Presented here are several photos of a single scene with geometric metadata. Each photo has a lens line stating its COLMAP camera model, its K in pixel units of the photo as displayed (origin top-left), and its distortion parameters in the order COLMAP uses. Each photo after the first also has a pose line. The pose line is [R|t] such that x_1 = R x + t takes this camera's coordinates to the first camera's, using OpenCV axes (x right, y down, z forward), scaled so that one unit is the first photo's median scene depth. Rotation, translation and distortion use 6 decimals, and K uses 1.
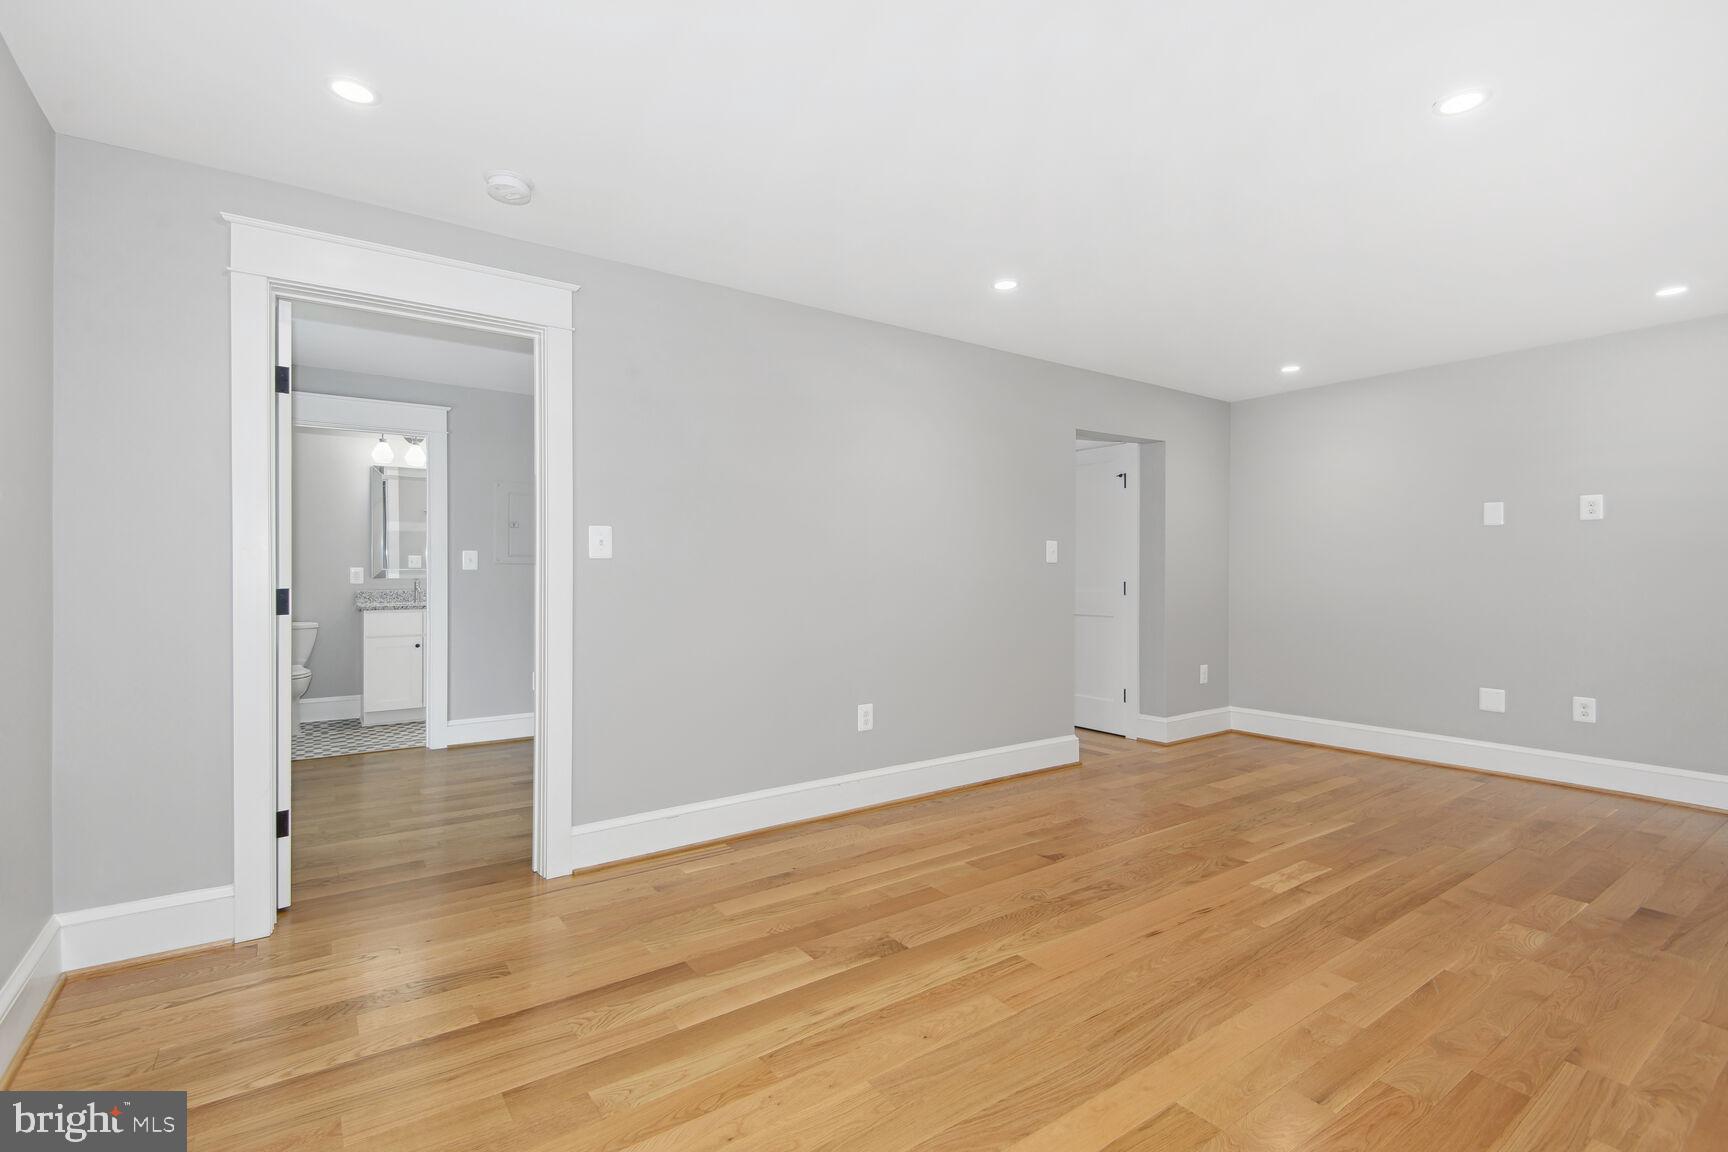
lens RADIAL K [[790.8, 0, 864.9], [0, 790.8, 570.5], [0, 0, 1]] dist [0.017366, -0.000145]
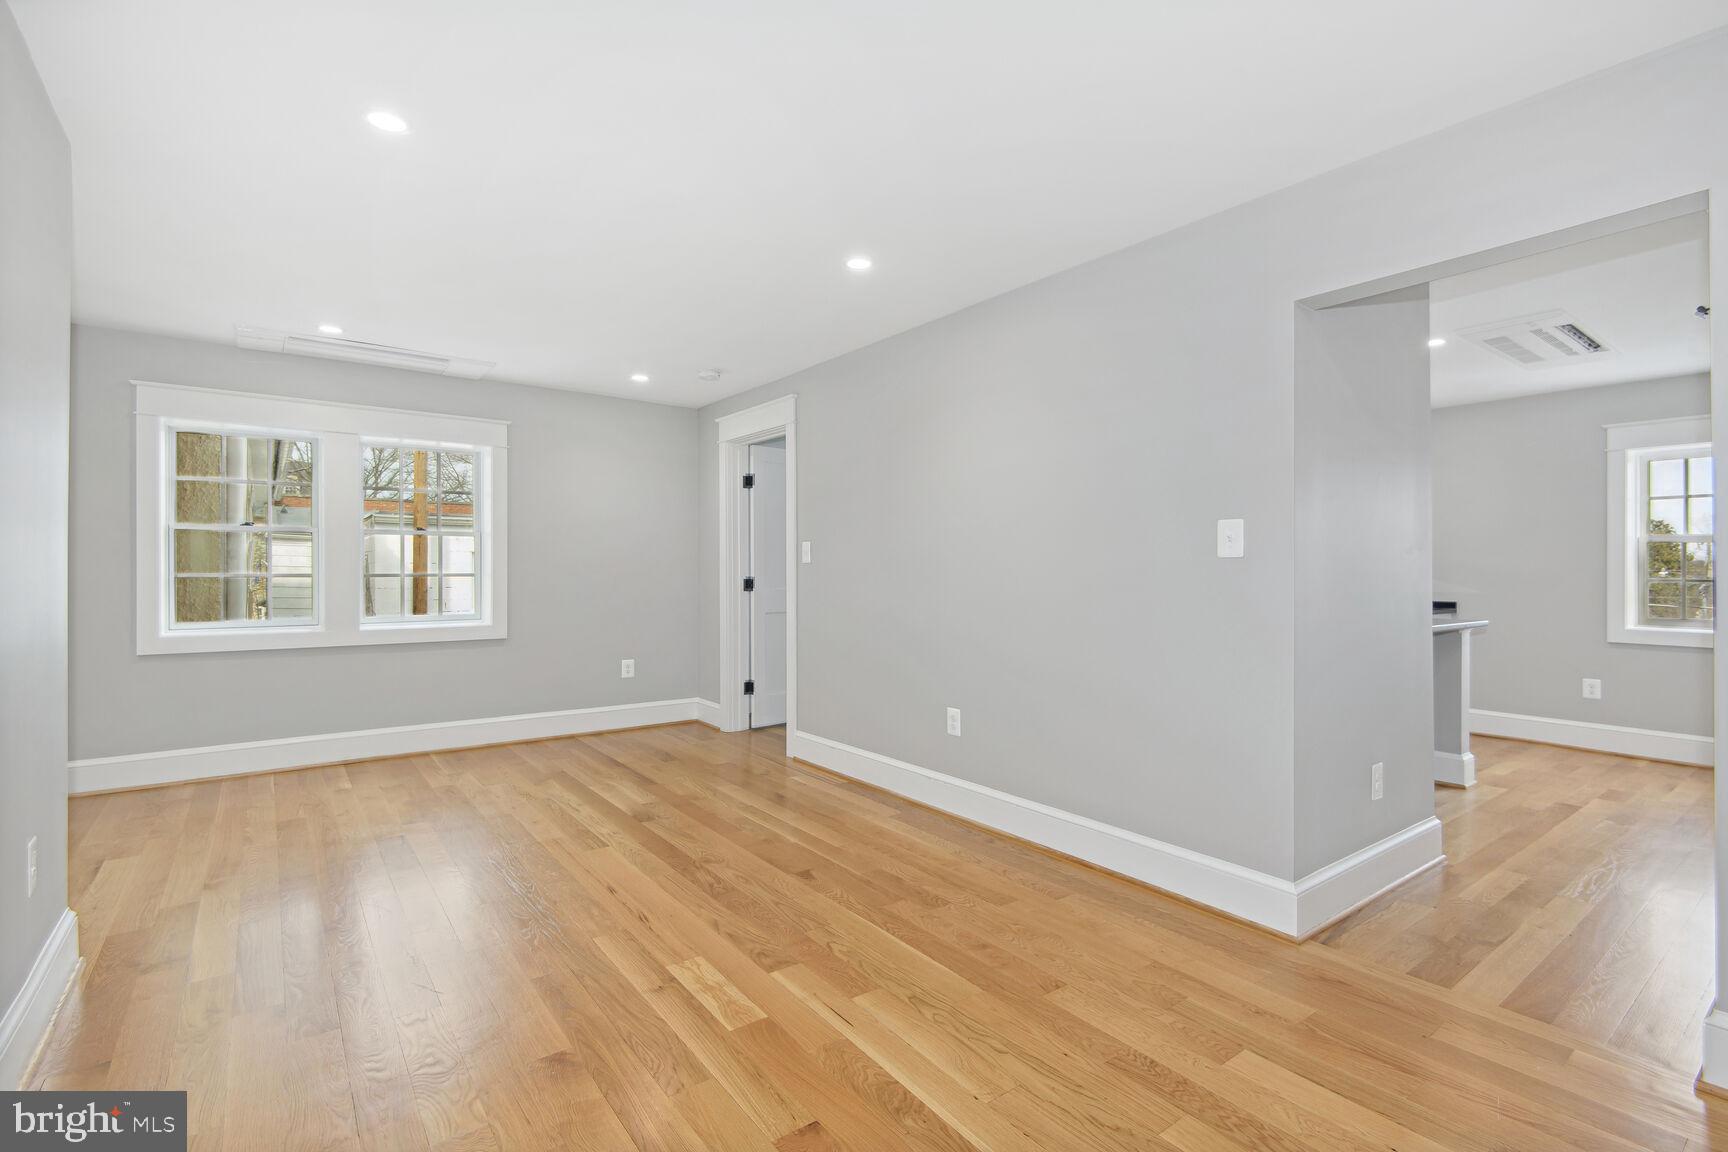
lens RADIAL K [[790.8, 0, 863.6], [0, 790.8, 573.5], [0, 0, 1]] dist [0.017366, -0.000145]
pose [[0.030718, 0.001842, -0.999526, 1.310840], [-0.008003, 0.999967, 0.001597, 0.001914], [0.999496, 0.007950, 0.030732, 1.152888]]
